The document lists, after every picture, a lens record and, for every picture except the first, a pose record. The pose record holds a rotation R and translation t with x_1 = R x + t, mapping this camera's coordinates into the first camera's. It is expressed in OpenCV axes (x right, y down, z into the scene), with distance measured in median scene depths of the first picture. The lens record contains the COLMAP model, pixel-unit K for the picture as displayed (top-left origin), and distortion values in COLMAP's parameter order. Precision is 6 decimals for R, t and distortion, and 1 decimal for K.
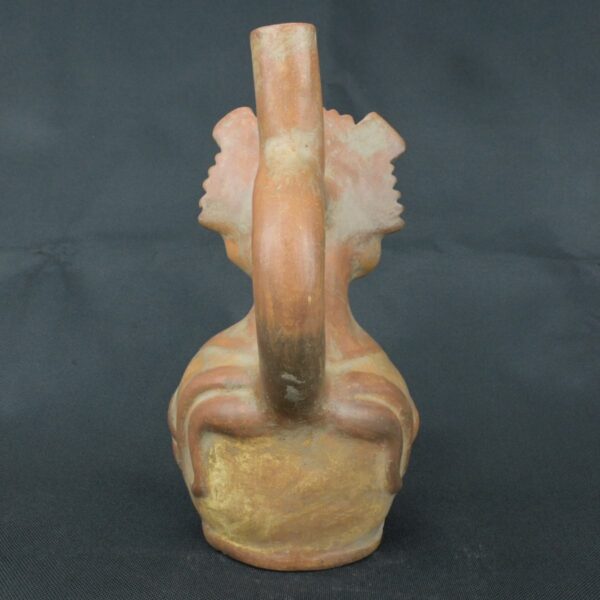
lens RADIAL K [[696.1, 0, 300.0], [0, 696.1, 300.0], [0, 0, 1]] dist [0.001988, -0.010519]
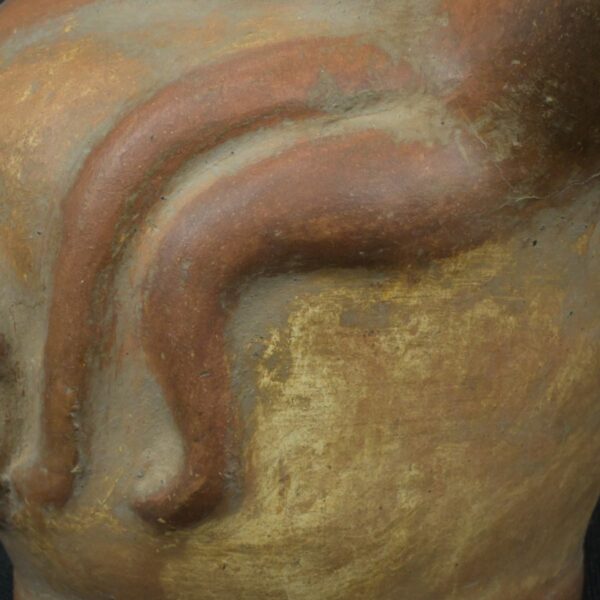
lens RADIAL K [[1951.3, 0, 300.0], [0, 1951.3, 300.0], [0, 0, 1]] dist [0.074960, -0.915318]
pose [[0.768698, -0.168239, 0.617089, -0.631108], [0.099819, 0.984520, 0.144069, 0.085981], [-0.631775, -0.049148, 0.773592, 0.376370]]
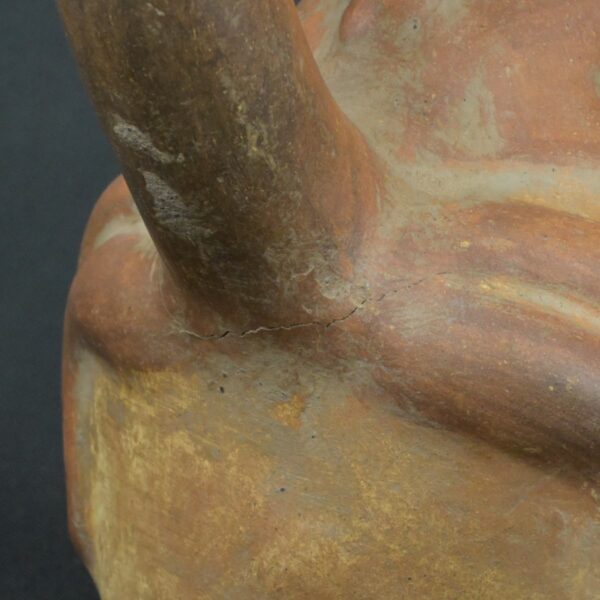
lens RADIAL K [[1951.3, 0, 300.0], [0, 1951.3, 300.0], [0, 0, 1]] dist [0.074960, -0.915318]
pose [[0.828310, 0.122223, -0.546776, 0.436513], [-0.118734, 0.992042, 0.041886, 0.120917], [0.547544, 0.030227, 0.836231, 0.320813]]
